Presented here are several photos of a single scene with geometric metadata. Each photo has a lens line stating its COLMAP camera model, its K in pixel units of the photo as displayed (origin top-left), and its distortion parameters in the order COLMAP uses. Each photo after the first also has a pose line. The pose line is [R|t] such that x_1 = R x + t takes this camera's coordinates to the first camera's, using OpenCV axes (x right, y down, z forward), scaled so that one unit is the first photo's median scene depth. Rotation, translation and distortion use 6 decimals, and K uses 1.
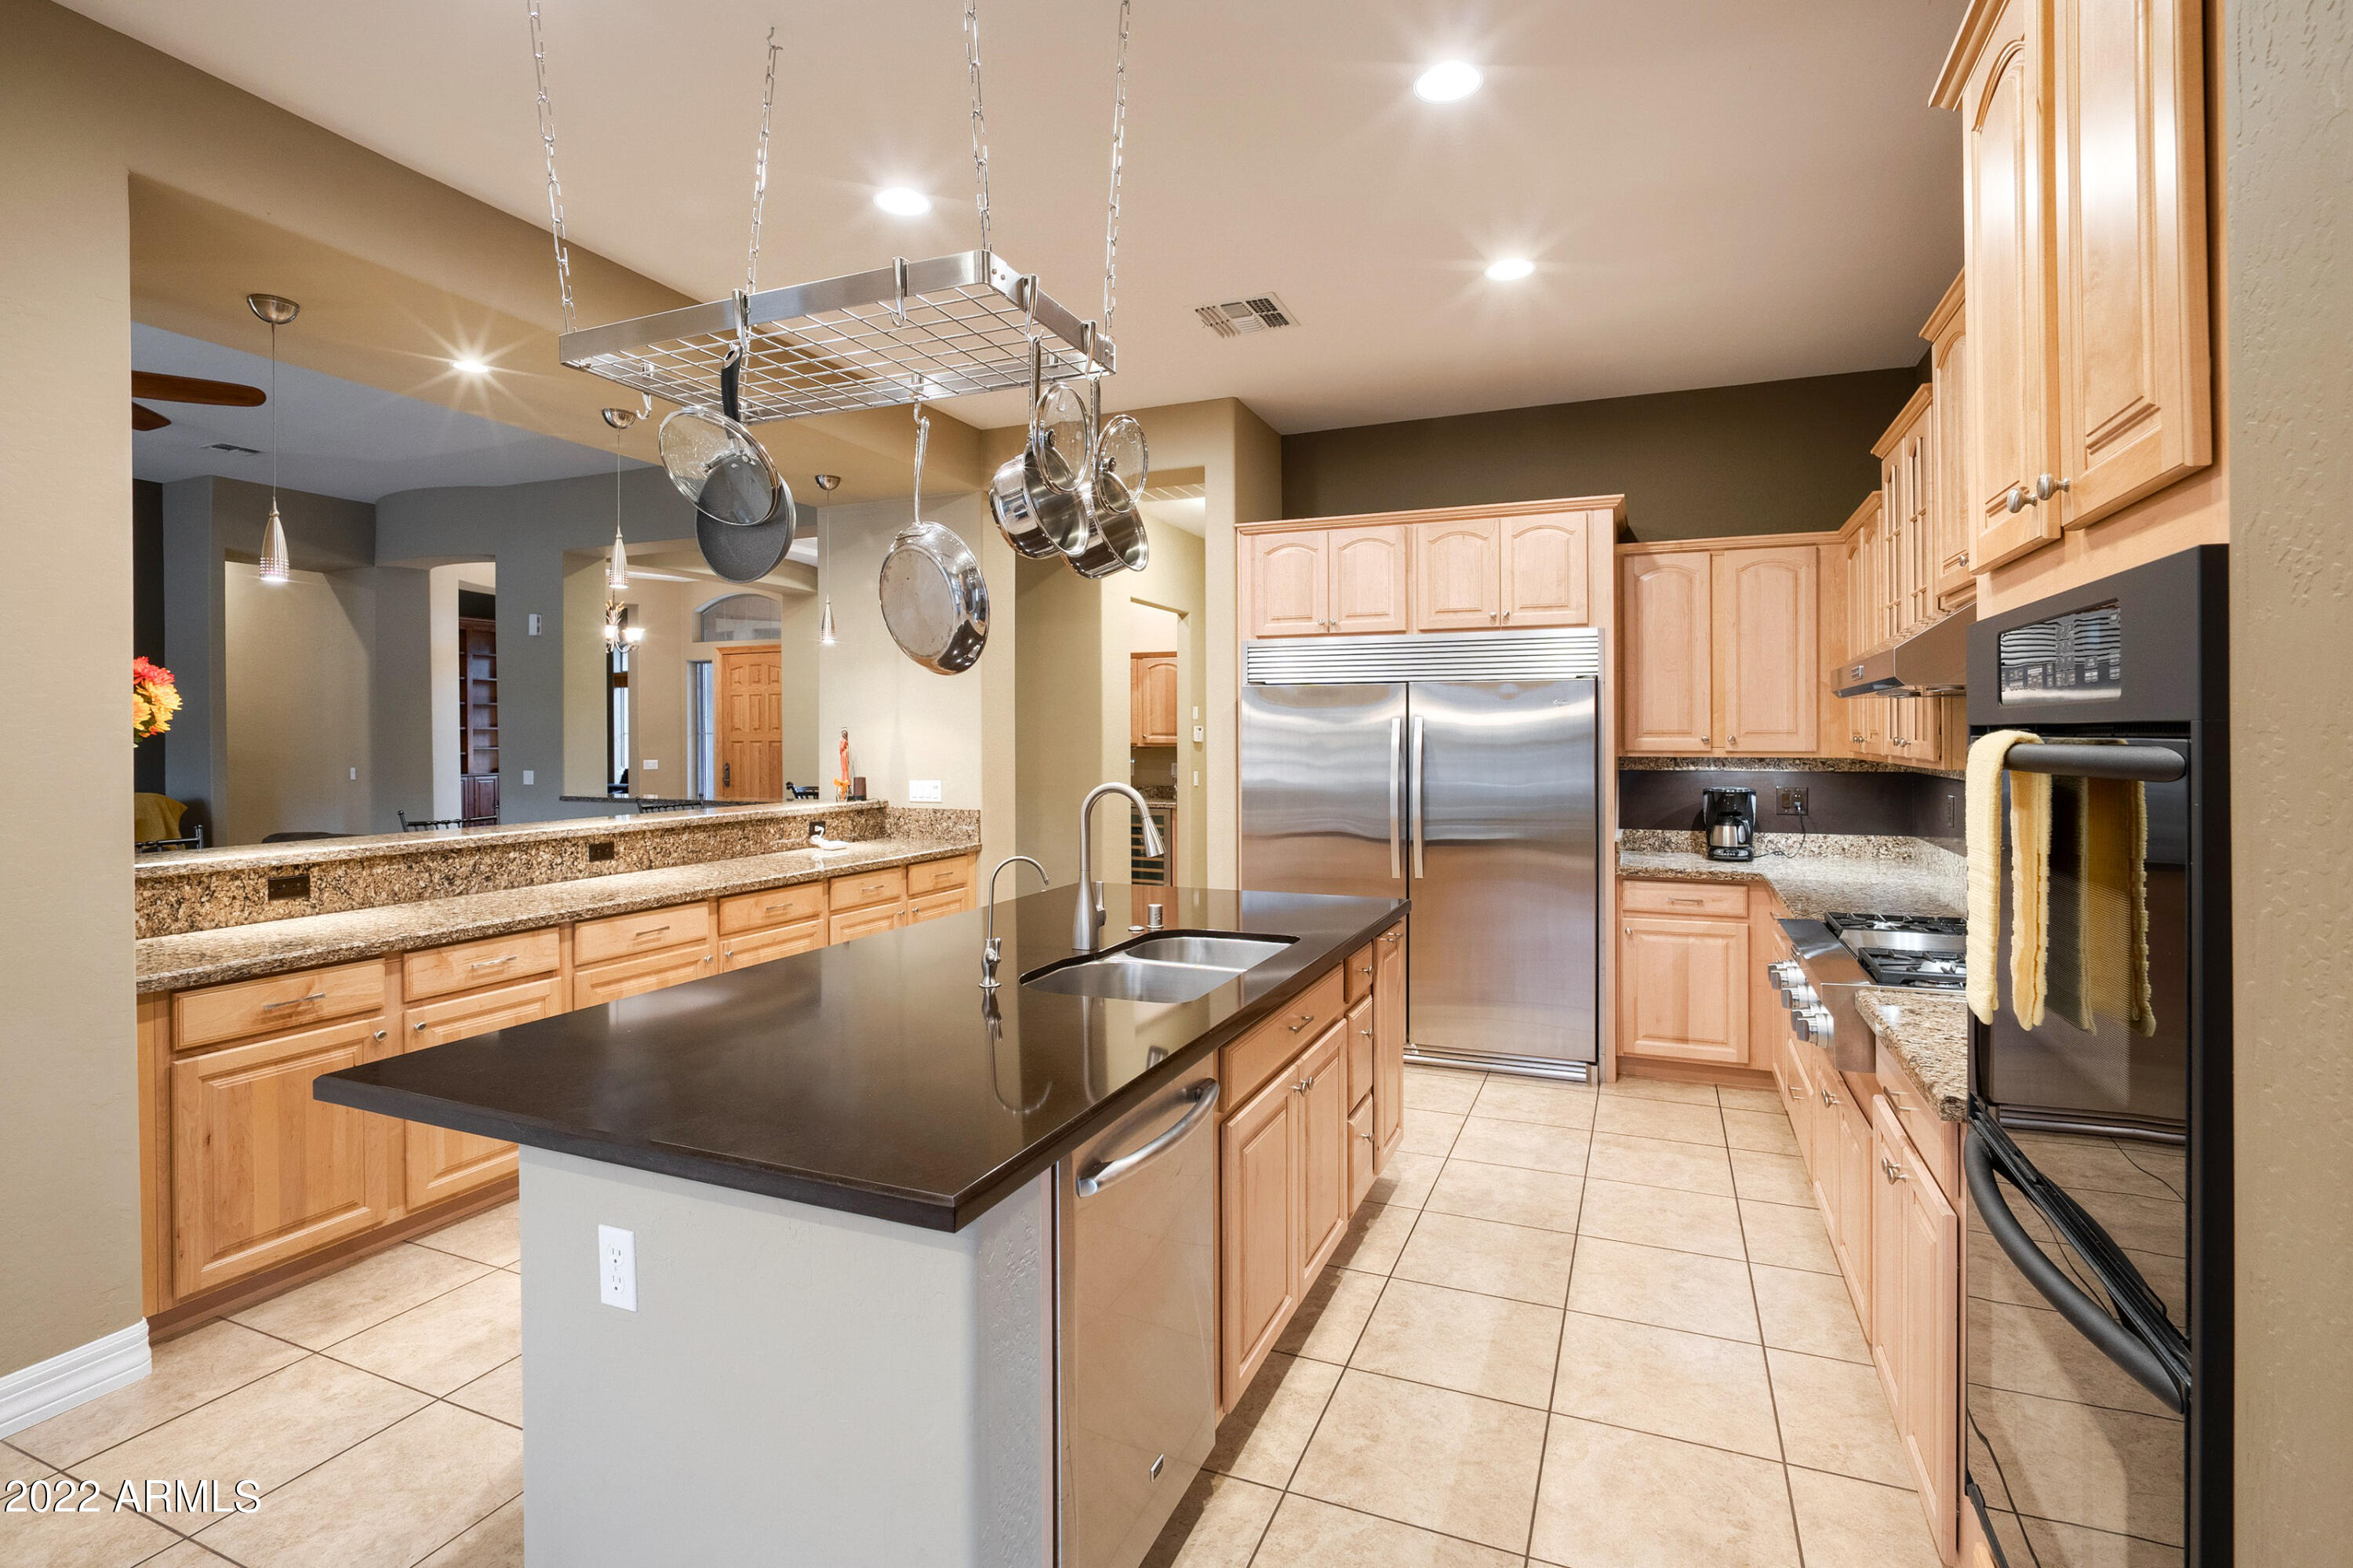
lens RADIAL K [[1087.2, 0, 1198.5], [0, 1087.2, 736.3], [0, 0, 1]] dist [-0.017529, 0.002249]
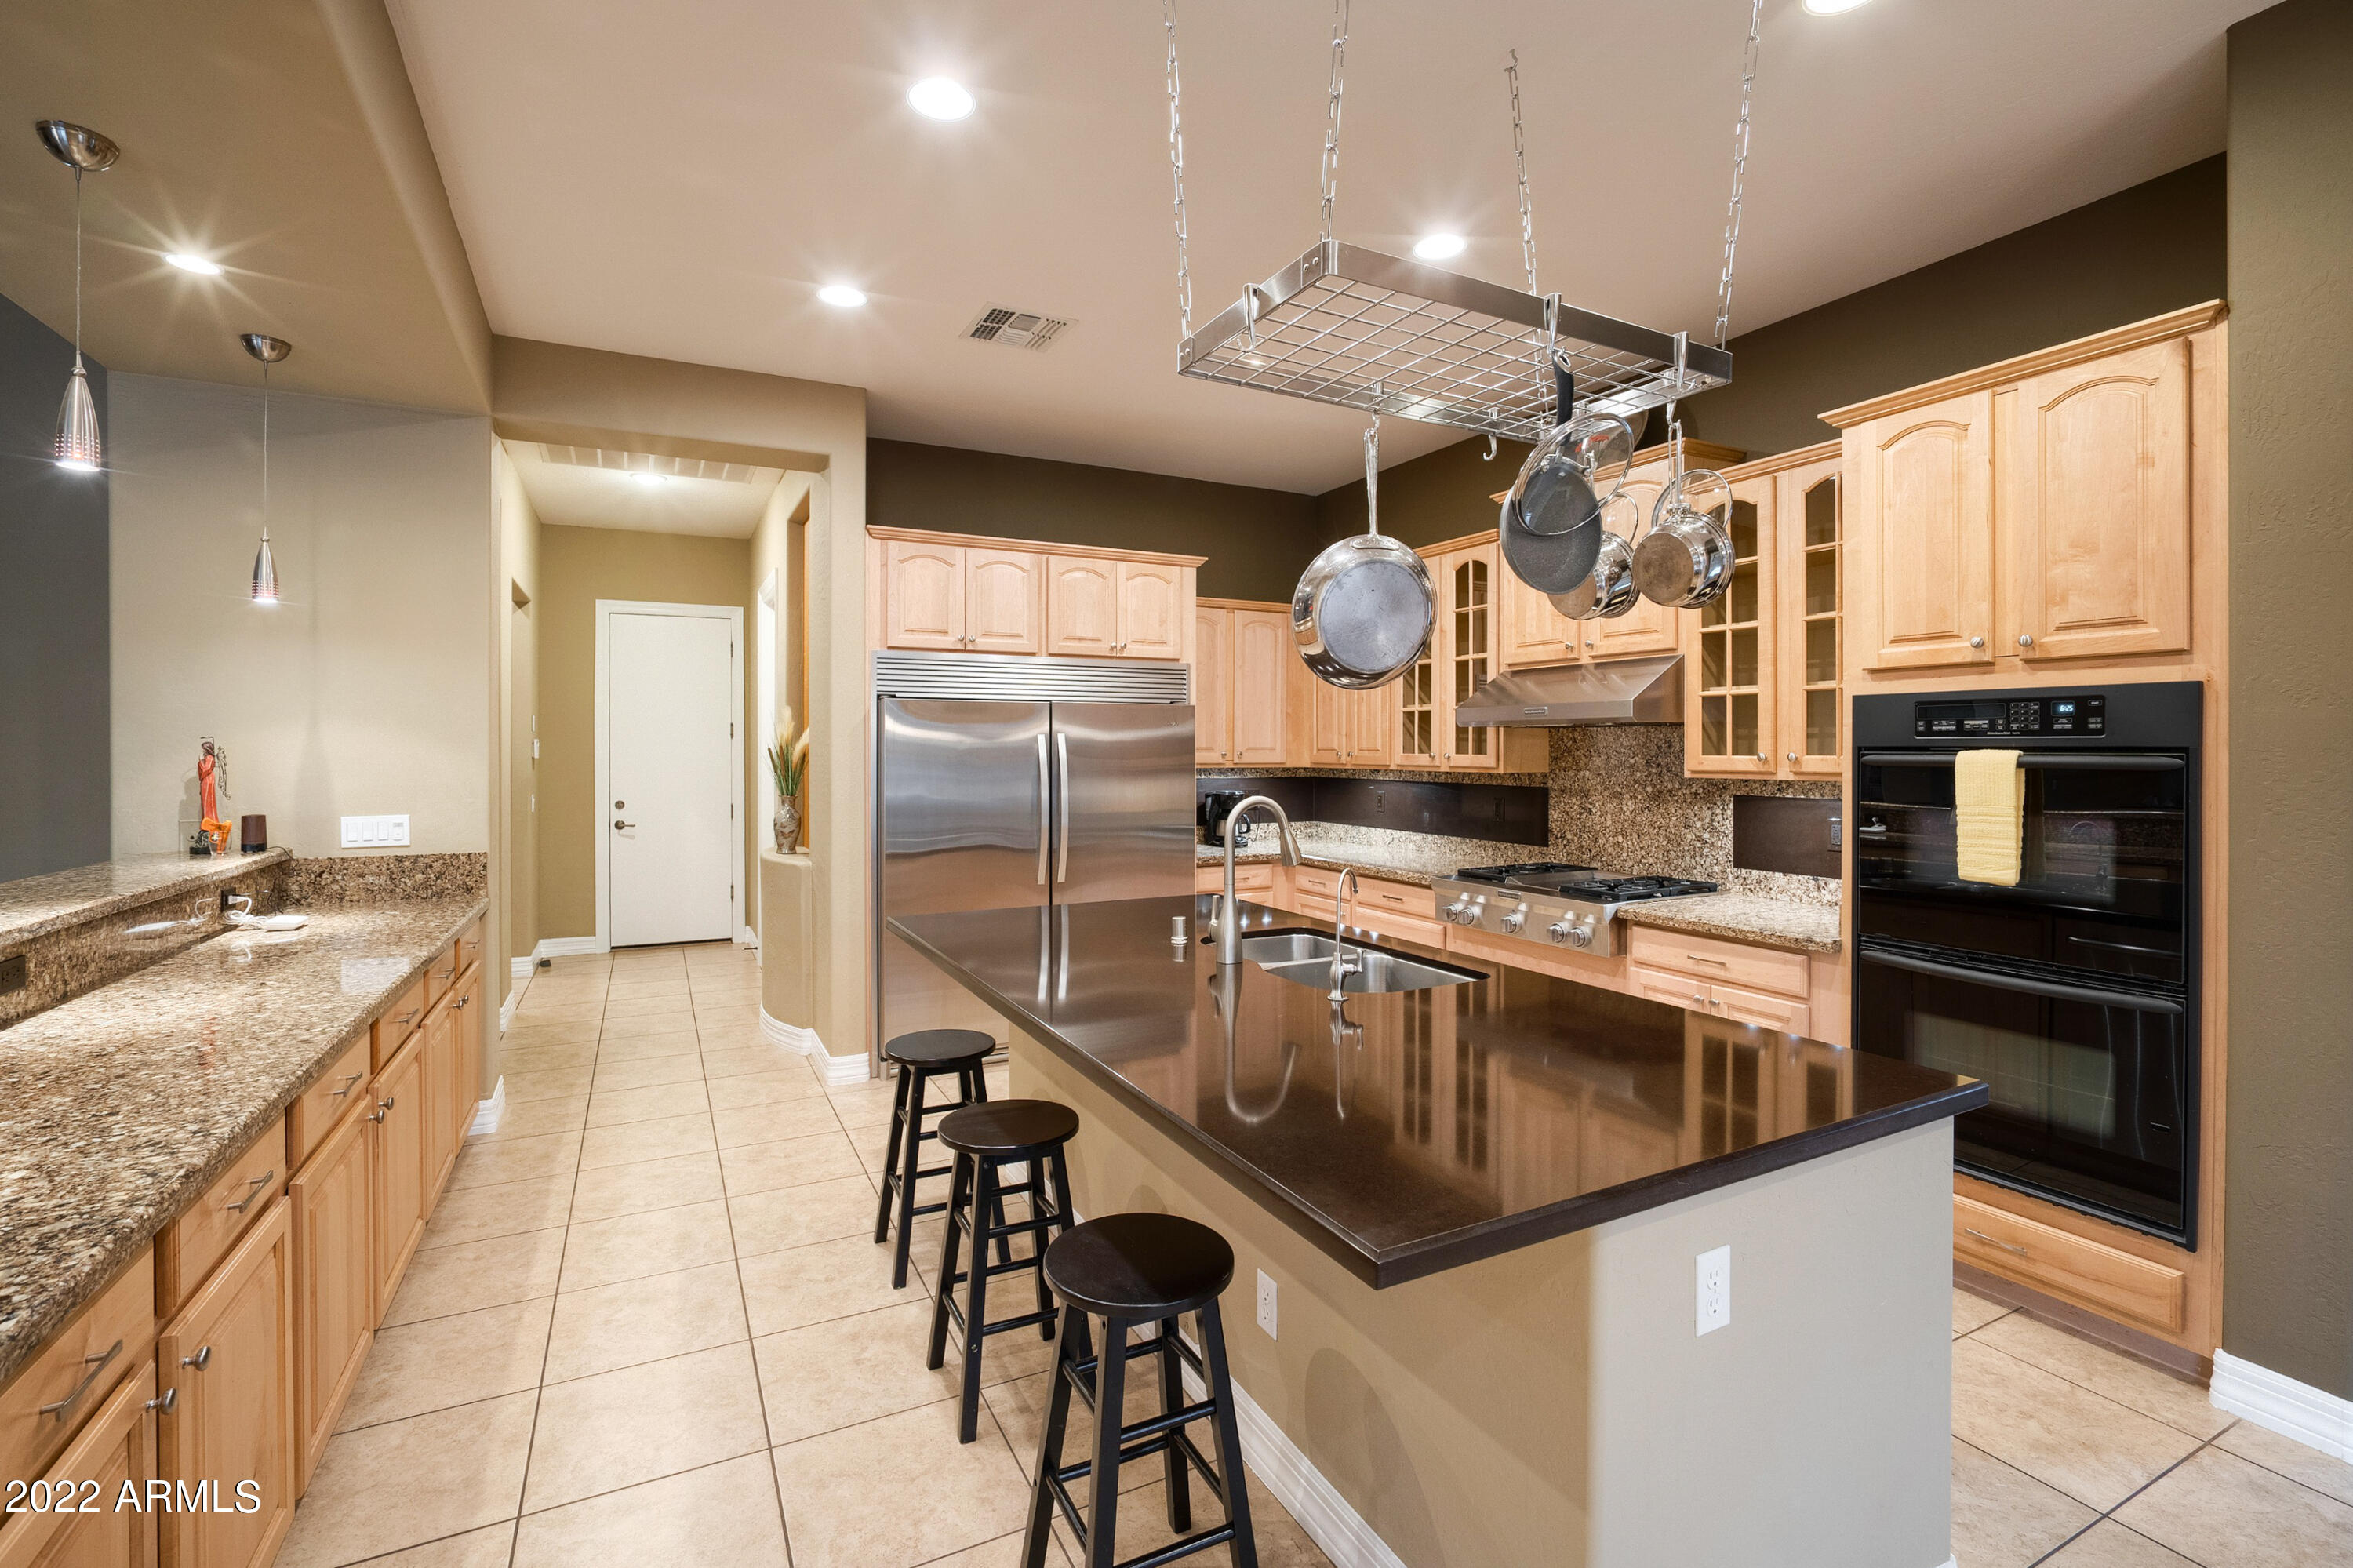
lens RADIAL K [[1031.7, 0, 1161.5], [0, 1031.7, 753.0], [0, 0, 1]] dist [-0.007972, 0.001460]
pose [[0.656944, -0.000439, 0.753939, -0.511558], [-0.000603, 0.999999, 0.001107, 0.000093], [-0.753939, -0.001182, 0.656943, 0.247288]]
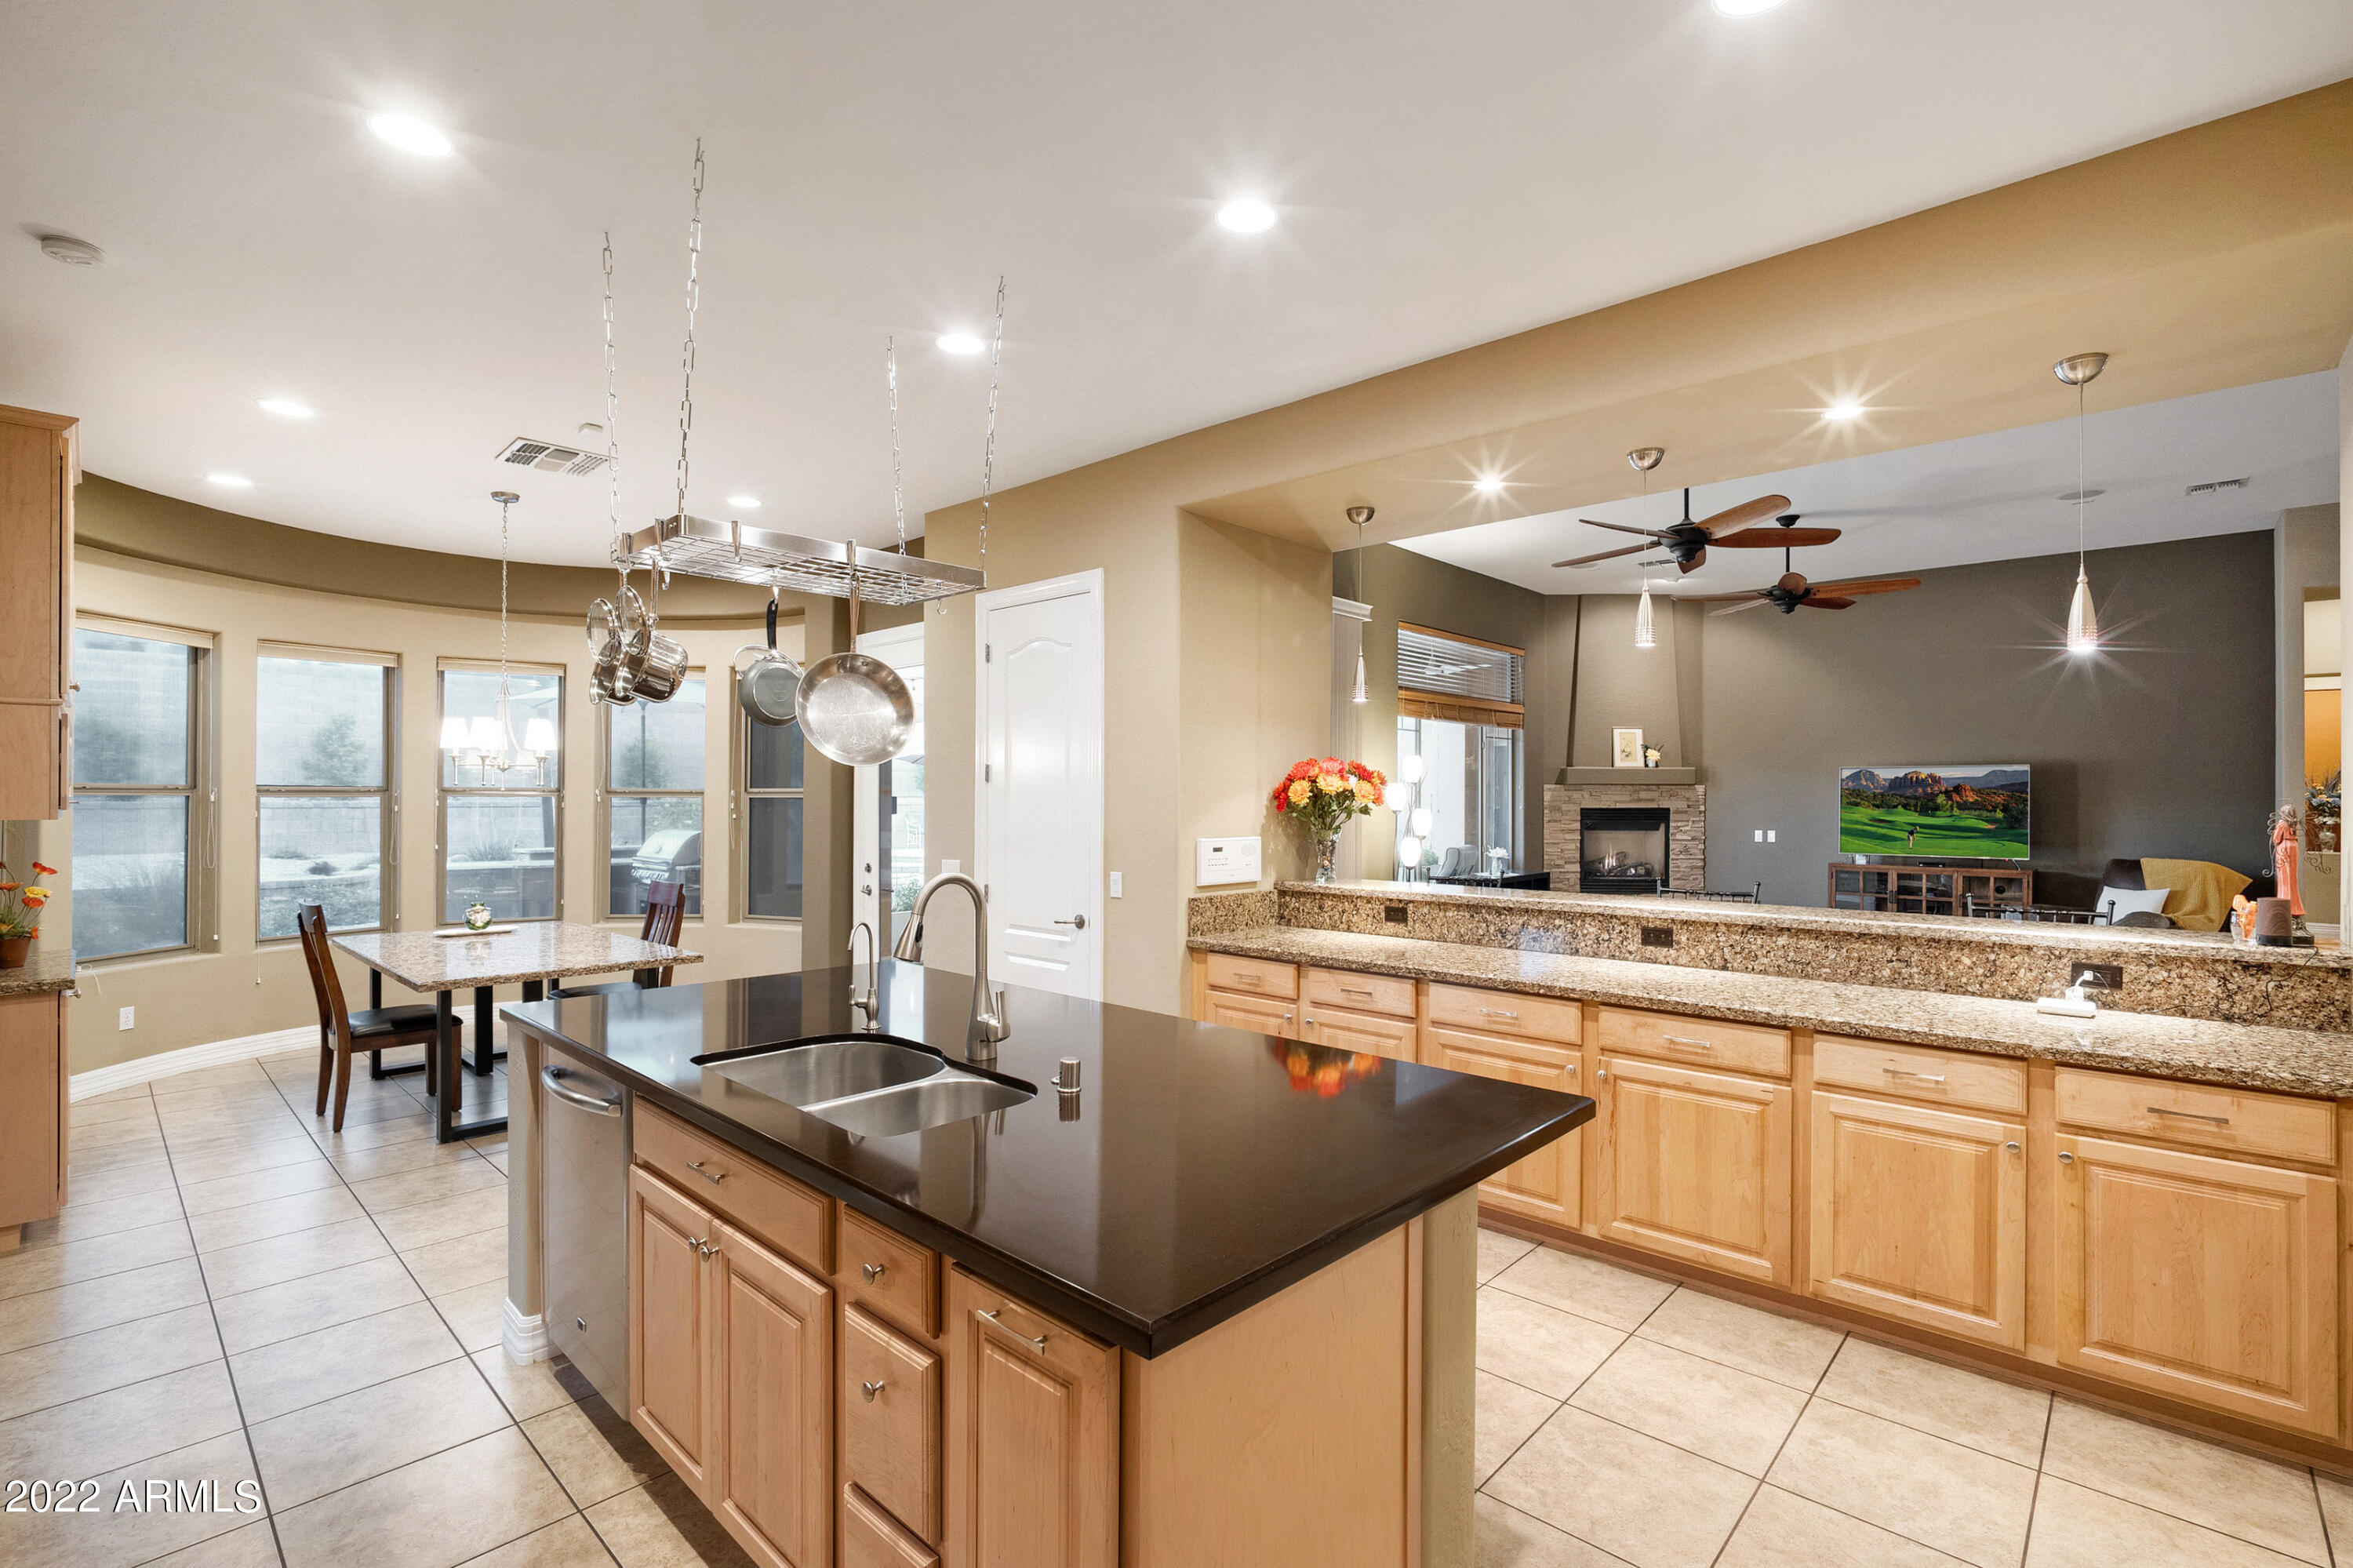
lens RADIAL K [[1057.8, 0, 1194.3], [0, 1057.8, 796.3], [0, 0, 1]] dist [-0.012617, 0.001958]
pose [[-0.347833, 0.000343, -0.937556, 0.379864], [-0.002158, 0.999997, 0.001166, -0.010836], [0.937554, 0.002429, -0.347831, 0.863028]]
